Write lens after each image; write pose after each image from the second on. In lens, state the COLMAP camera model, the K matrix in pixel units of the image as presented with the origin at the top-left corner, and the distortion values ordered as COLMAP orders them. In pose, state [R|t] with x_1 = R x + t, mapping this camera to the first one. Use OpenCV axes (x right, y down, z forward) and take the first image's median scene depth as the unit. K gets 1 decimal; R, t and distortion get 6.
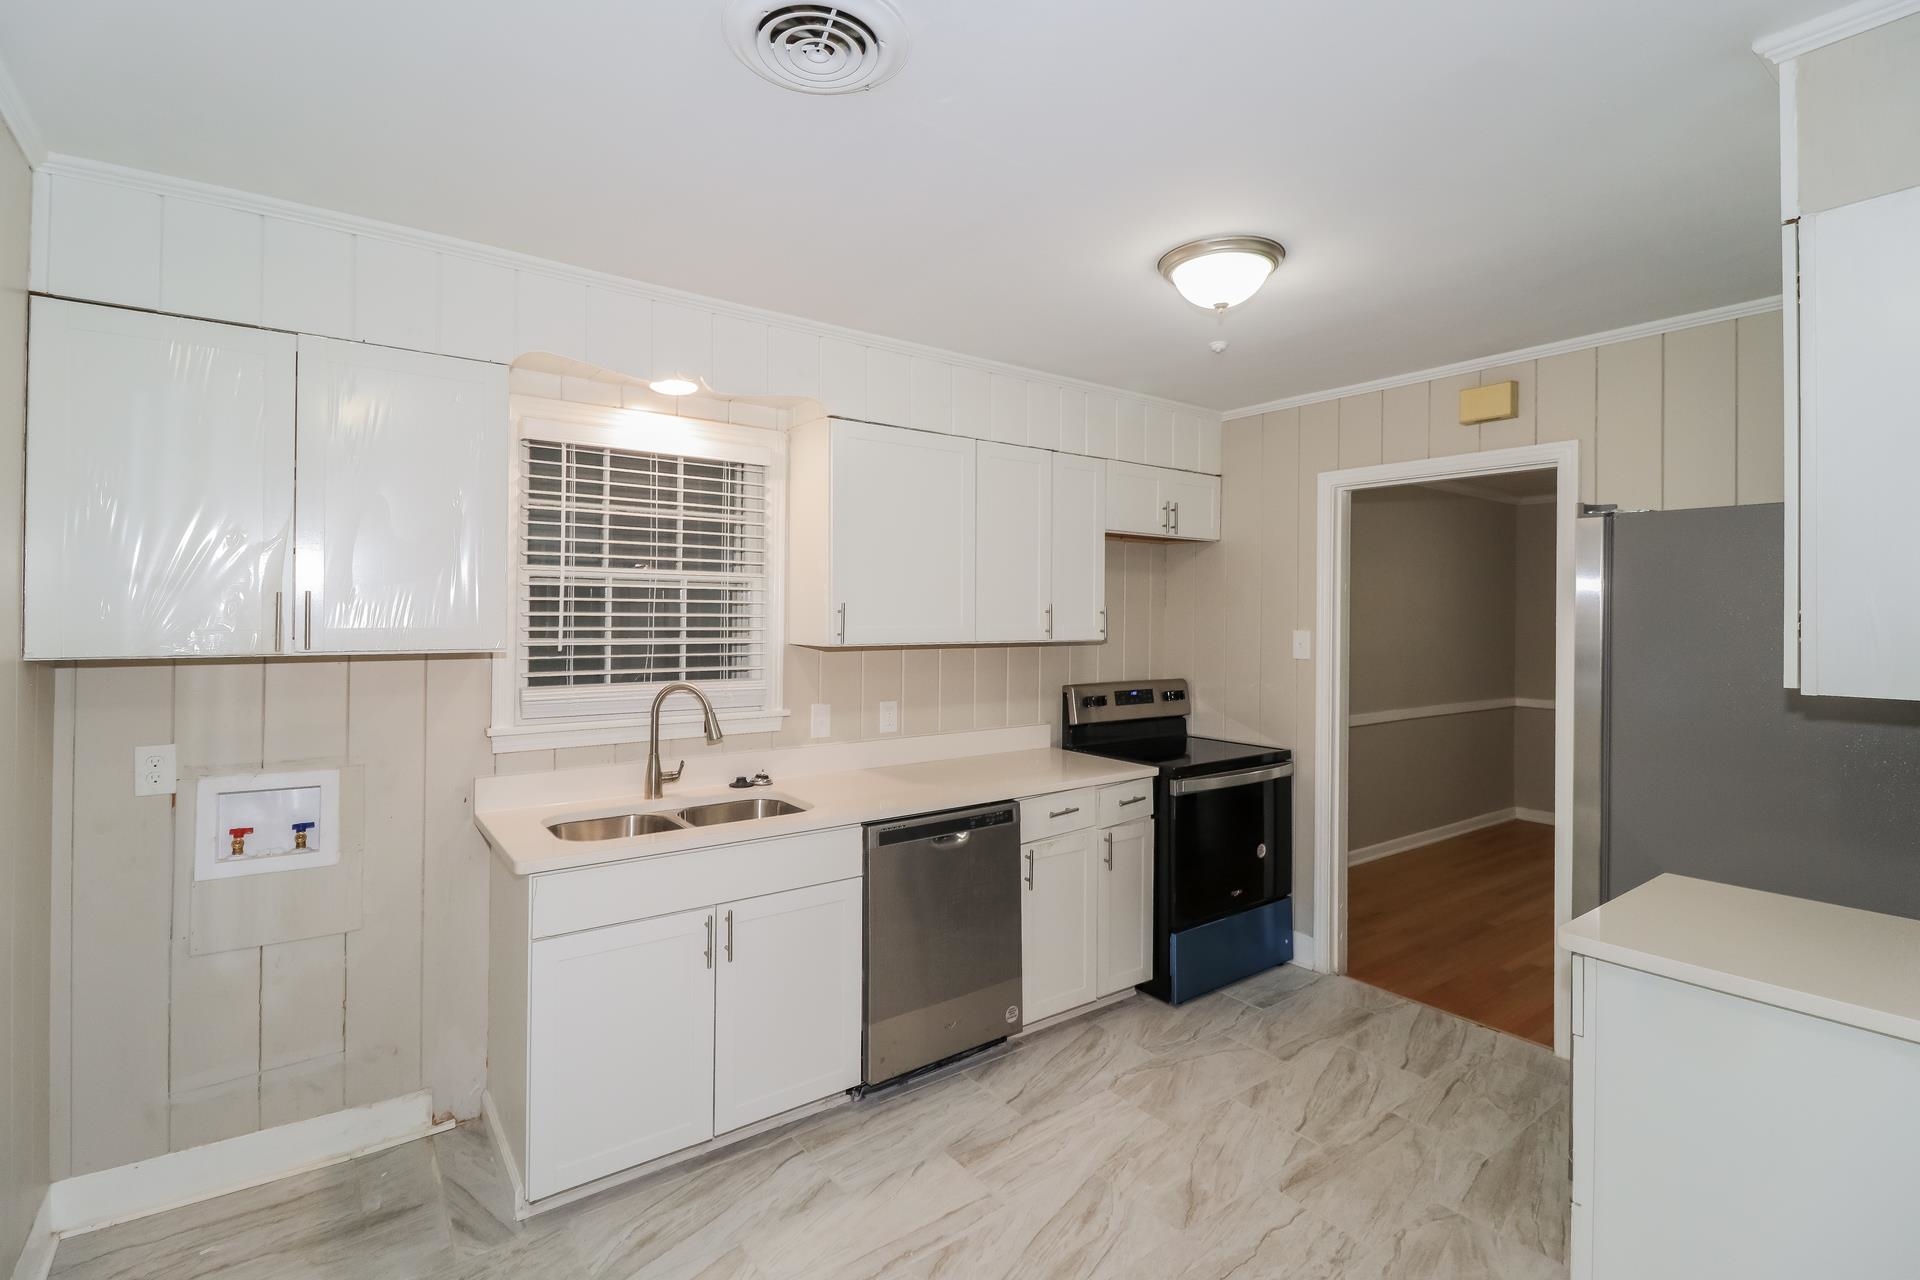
lens RADIAL K [[870.2, 0, 954.0], [0, 870.2, 615.5], [0, 0, 1]] dist [0.025085, -0.015656]
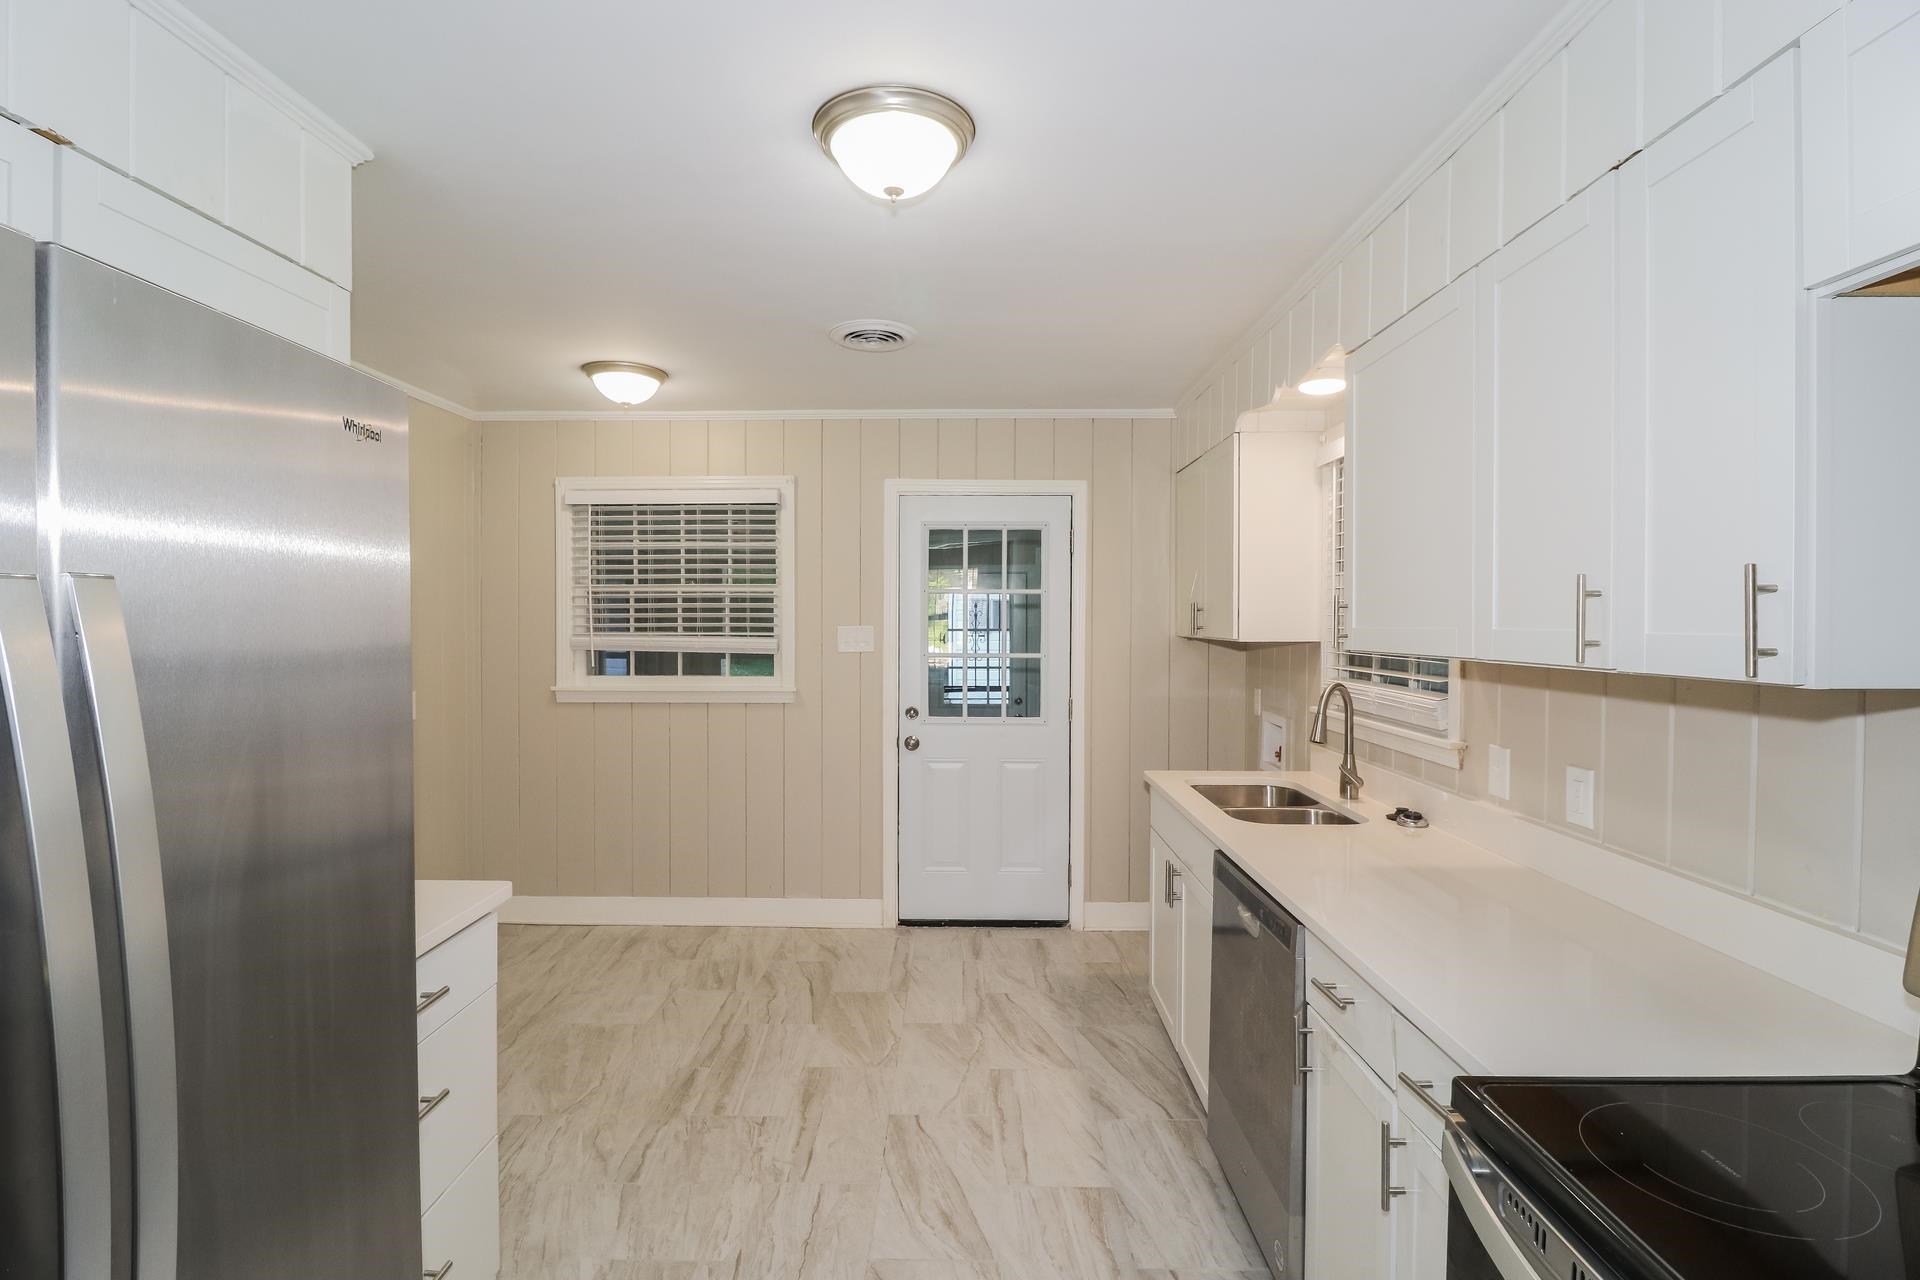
lens RADIAL K [[870.2, 0, 954.0], [0, 870.2, 615.5], [0, 0, 1]] dist [0.025085, -0.015656]
pose [[-0.590461, -0.010749, -0.806995, 0.886905], [-0.003134, 0.999934, -0.011026, 0.014327], [0.807060, -0.003981, -0.590455, 1.482251]]
